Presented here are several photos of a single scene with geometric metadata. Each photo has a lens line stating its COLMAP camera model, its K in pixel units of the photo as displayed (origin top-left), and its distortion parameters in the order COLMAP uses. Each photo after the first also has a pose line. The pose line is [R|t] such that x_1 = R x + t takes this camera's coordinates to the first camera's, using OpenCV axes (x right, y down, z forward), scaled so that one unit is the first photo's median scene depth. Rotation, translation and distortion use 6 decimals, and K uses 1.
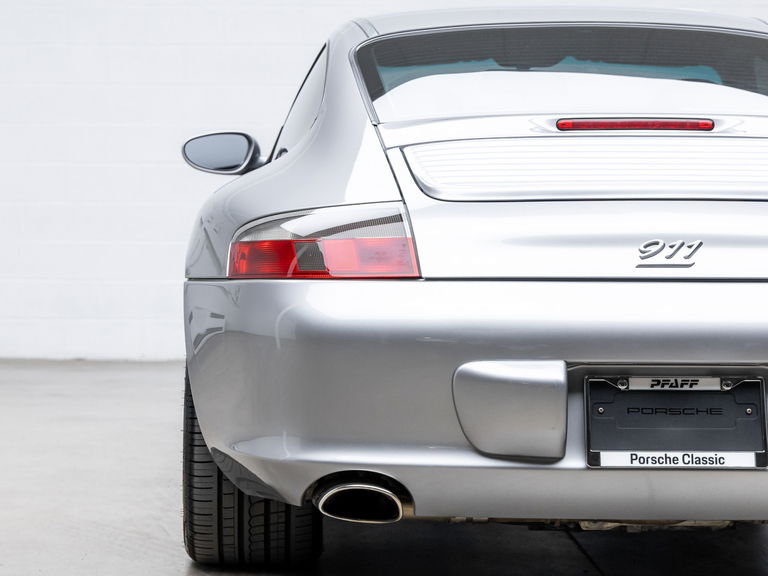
lens RADIAL K [[2976.2, 0, 384.0], [0, 2976.2, 288.0], [0, 0, 1]] dist [0.523133, -3.824414]
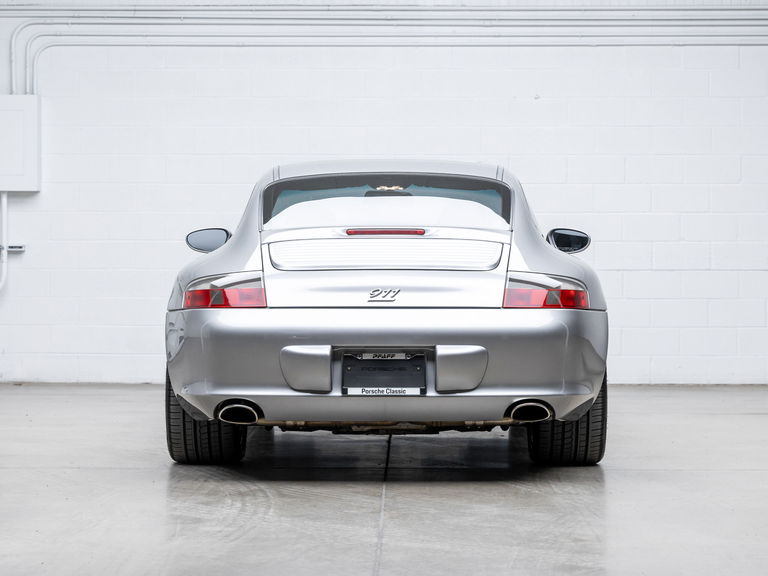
lens RADIAL K [[2976.2, 0, 384.0], [0, 2976.2, 288.0], [0, 0, 1]] dist [0.523133, -3.824414]
pose [[0.999344, -0.002795, -0.036111, 0.169225], [0.002041, 0.999780, -0.020891, 0.026982], [0.036162, 0.020804, 0.999129, -1.087903]]
